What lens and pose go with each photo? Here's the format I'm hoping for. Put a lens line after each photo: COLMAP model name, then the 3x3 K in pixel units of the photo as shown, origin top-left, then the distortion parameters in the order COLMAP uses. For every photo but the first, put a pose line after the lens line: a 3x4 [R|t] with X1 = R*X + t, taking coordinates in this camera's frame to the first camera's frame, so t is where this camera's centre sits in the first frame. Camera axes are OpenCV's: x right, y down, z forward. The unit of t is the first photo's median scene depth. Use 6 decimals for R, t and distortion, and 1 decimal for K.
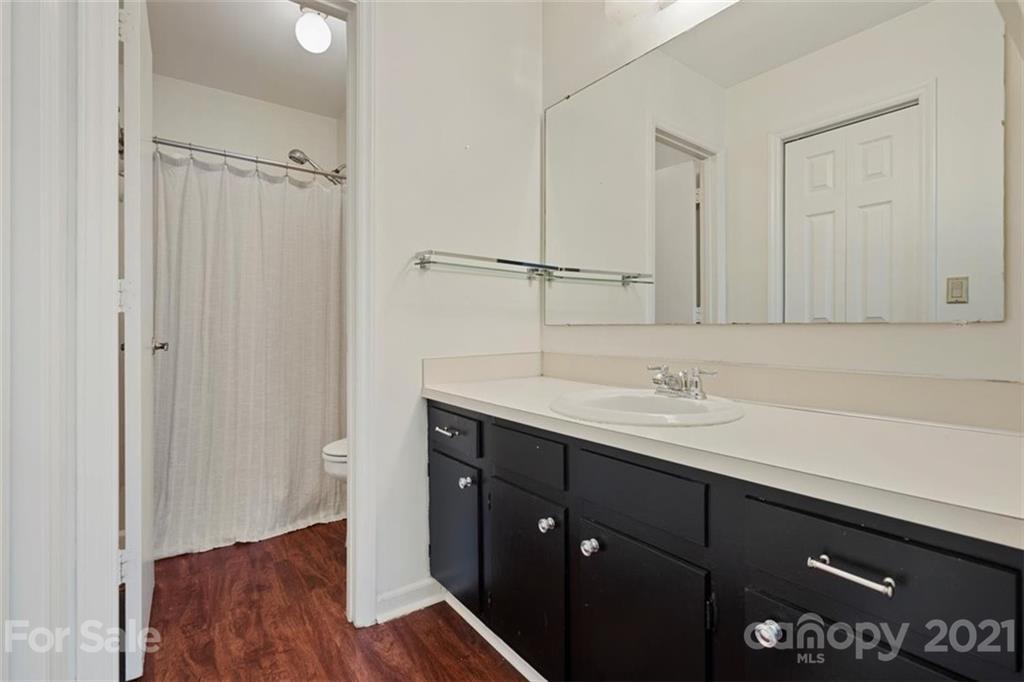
lens RADIAL K [[473.9, 0, 513.1], [0, 473.9, 333.5], [0, 0, 1]] dist [-0.003539, 0.002602]
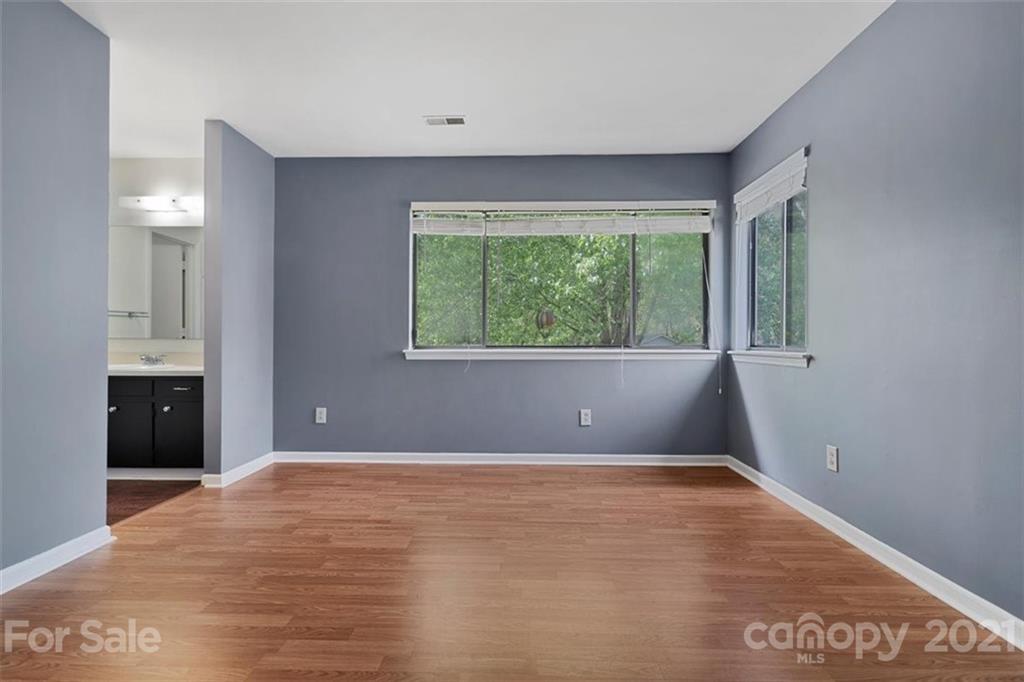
lens RADIAL K [[473.9, 0, 512.1], [0, 473.9, 344.3], [0, 0, 1]] dist [-0.003539, 0.002602]
pose [[0.624447, 0.003729, 0.781058, -0.303683], [-0.000460, 0.999990, -0.004407, 0.016664], [-0.781067, 0.002393, 0.624442, -1.435758]]
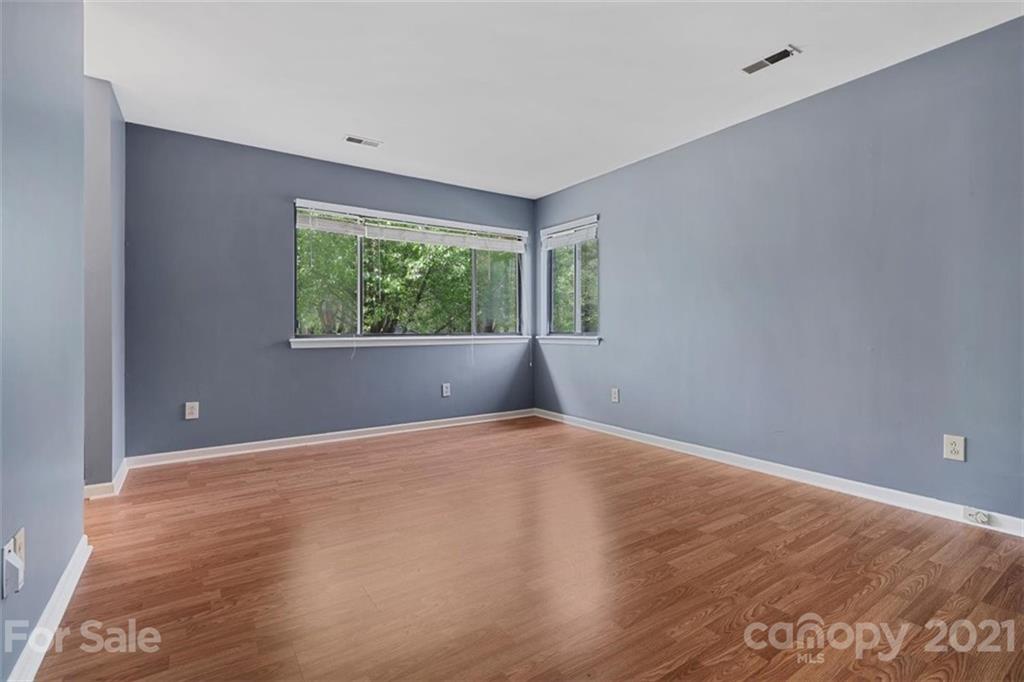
lens RADIAL K [[473.9, 0, 512.8], [0, 473.9, 343.8], [0, 0, 1]] dist [-0.003539, 0.002602]
pose [[0.042545, -0.024127, 0.998803, -0.963915], [0.008666, 0.999680, 0.023779, 0.011653], [-0.999057, 0.007644, 0.042741, -0.981732]]
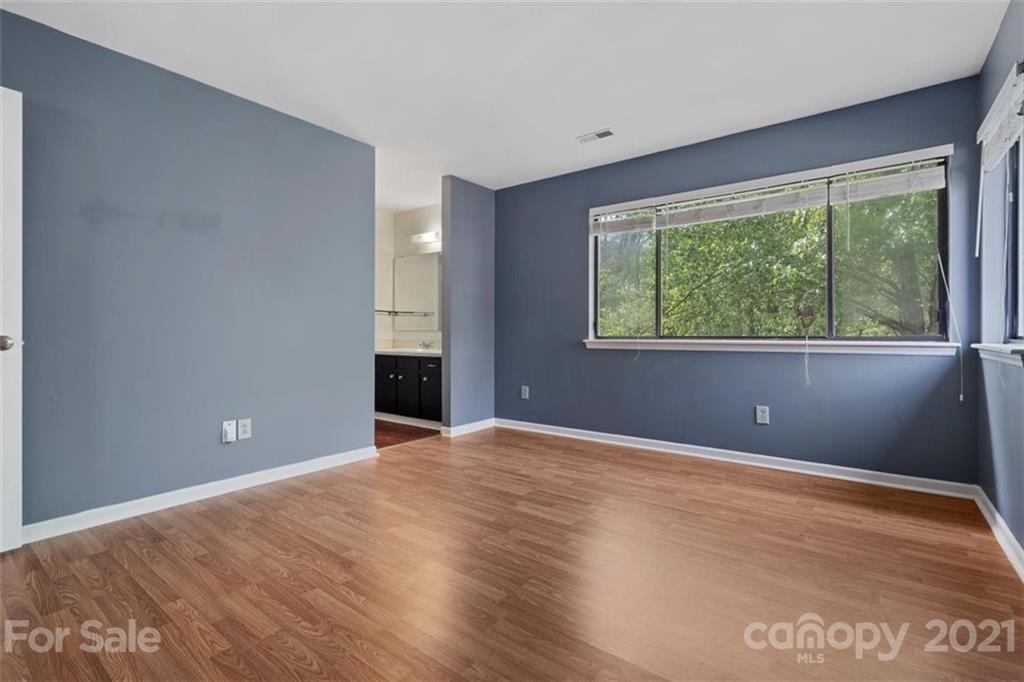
lens RADIAL K [[473.9, 0, 506.0], [0, 473.9, 336.0], [0, 0, 1]] dist [-0.003539, 0.002602]
pose [[0.965351, 0.003770, 0.260929, -0.029477], [-0.003548, 0.999993, -0.001322, 0.017831], [-0.260932, 0.000351, 0.965357, -1.855905]]
